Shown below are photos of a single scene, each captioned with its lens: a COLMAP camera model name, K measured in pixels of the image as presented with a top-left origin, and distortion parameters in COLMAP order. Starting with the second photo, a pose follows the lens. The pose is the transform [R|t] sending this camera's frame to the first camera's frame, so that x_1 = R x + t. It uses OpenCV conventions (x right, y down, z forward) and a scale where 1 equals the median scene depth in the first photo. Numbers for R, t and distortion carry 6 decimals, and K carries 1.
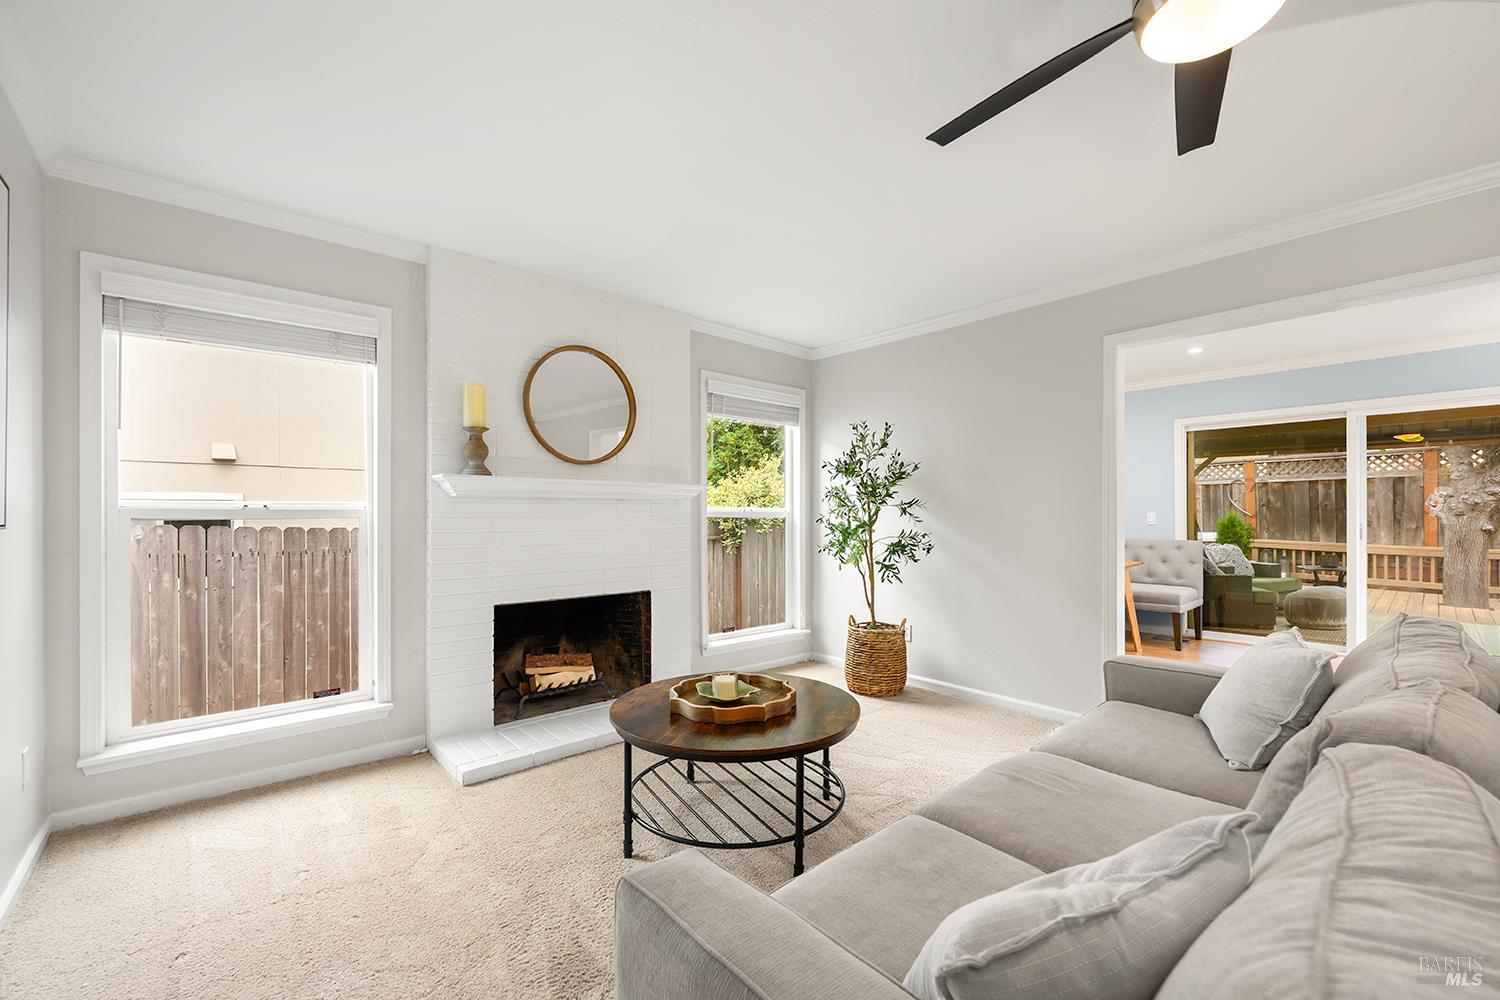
lens RADIAL K [[609.6, 0, 752.5], [0, 609.6, 519.9], [0, 0, 1]] dist [0.000135, 0.000015]
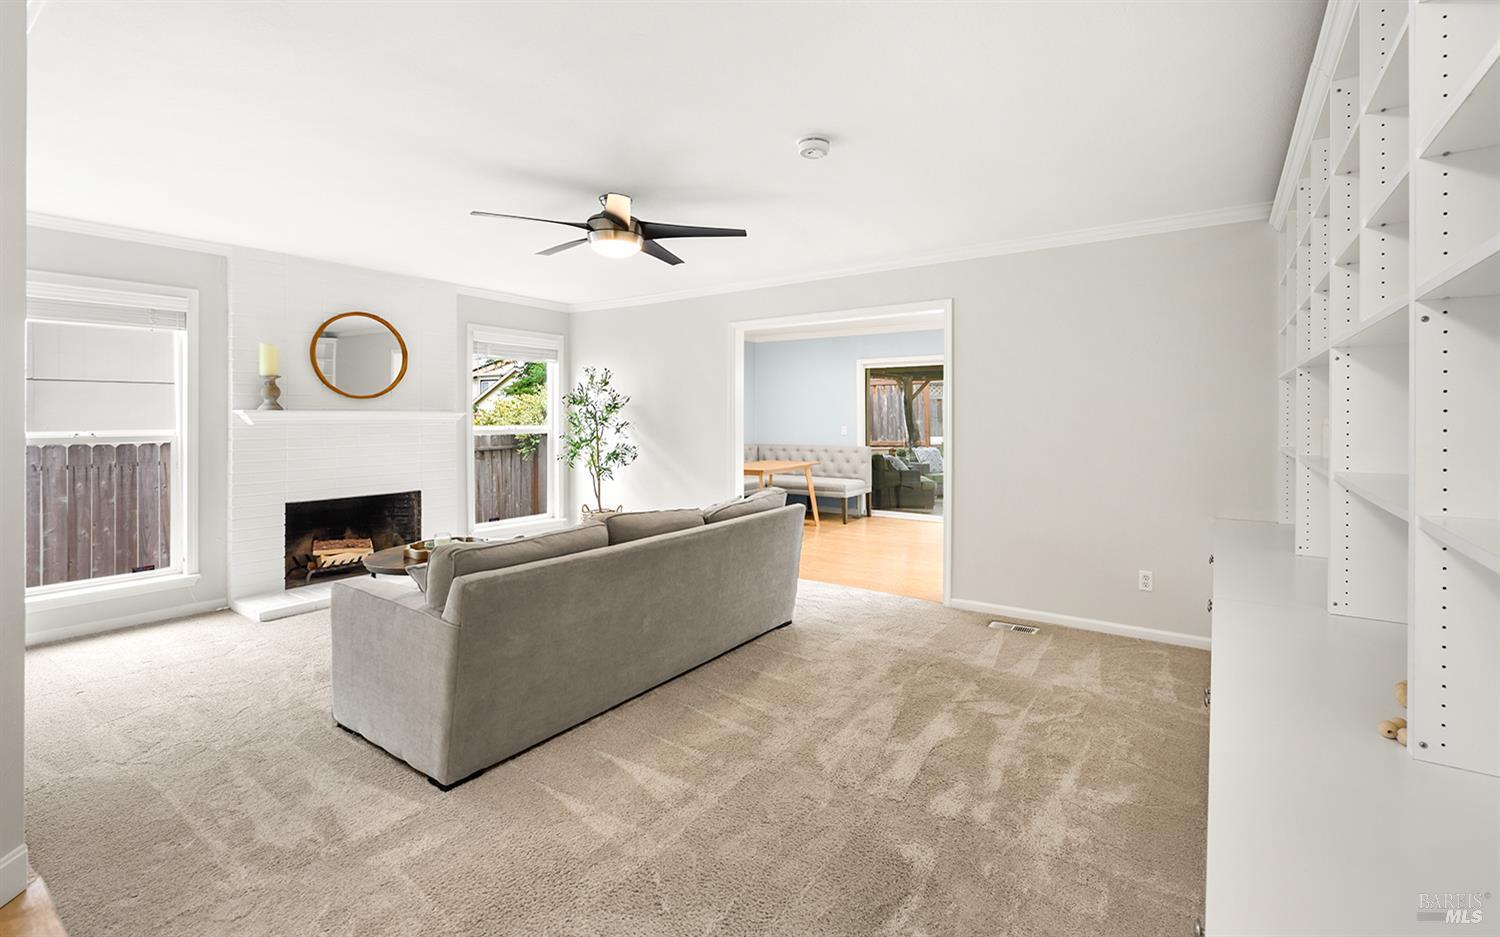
lens RADIAL K [[643.8, 0, 791.8], [0, 643.8, 417.5], [0, 0, 1]] dist [-0.003710, -0.000181]
pose [[0.966078, 0.000601, 0.258250, 0.242828], [0.000850, 0.999984, -0.005508, -0.034322], [-0.258249, 0.005540, 0.966062, -0.551869]]
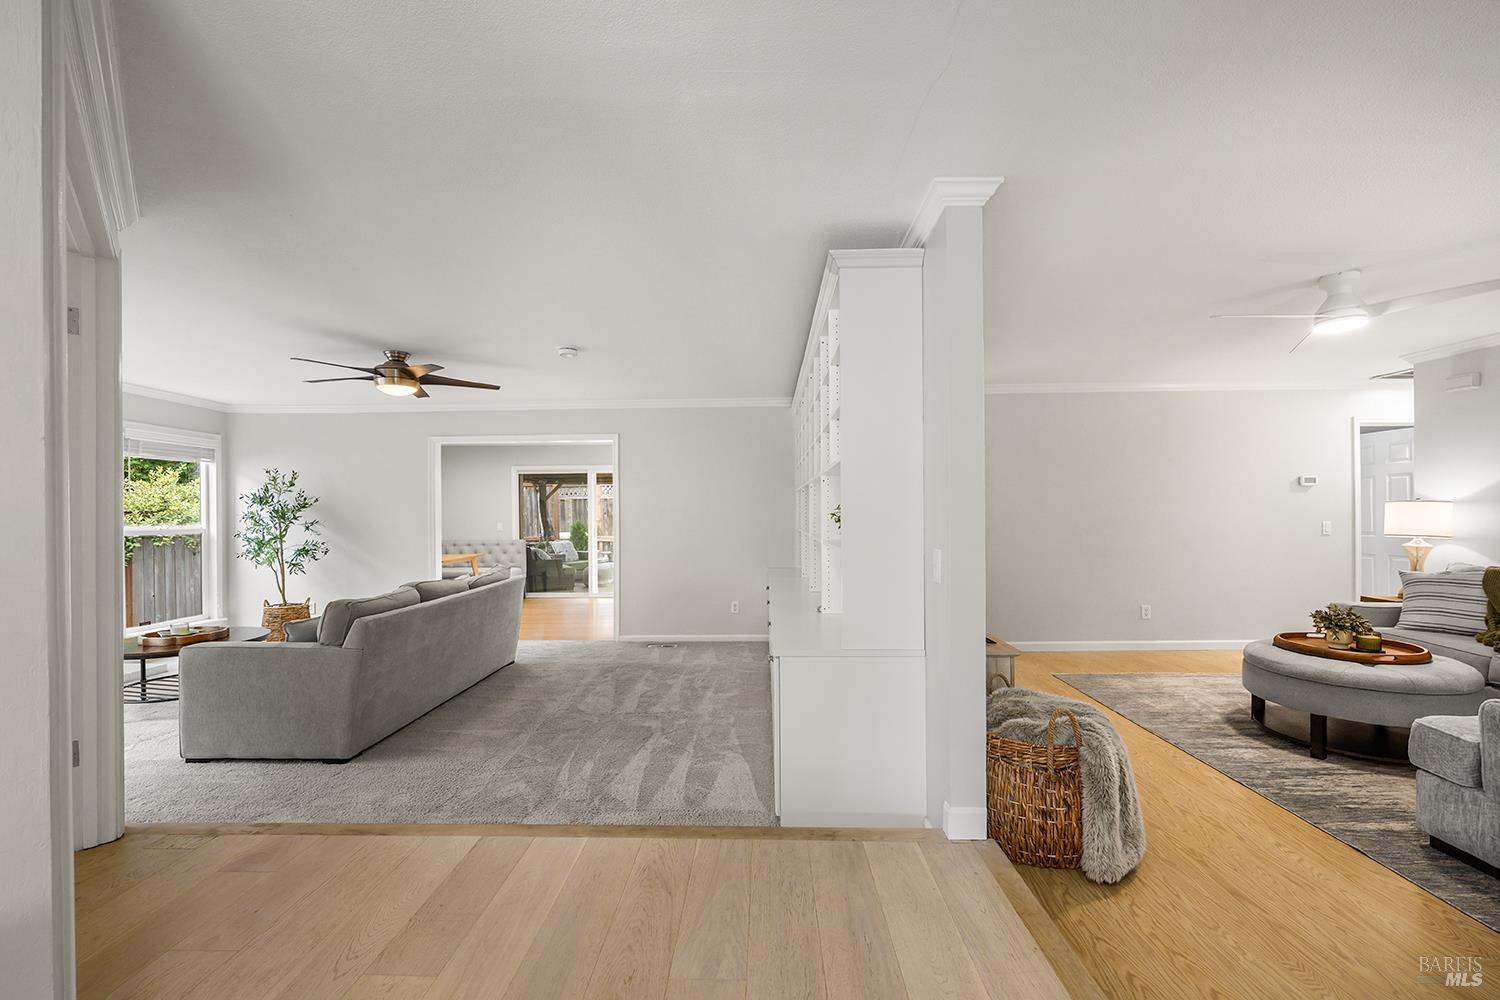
lens RADIAL K [[622.0, 0, 747.2], [0, 622.0, 514.9], [0, 0, 1]] dist [0.000556, 0.000000]
pose [[0.684632, -0.005550, 0.728868, -0.135595], [0.012350, 0.999916, -0.003986, -0.027212], [-0.728785, 0.011731, 0.684642, -0.875895]]
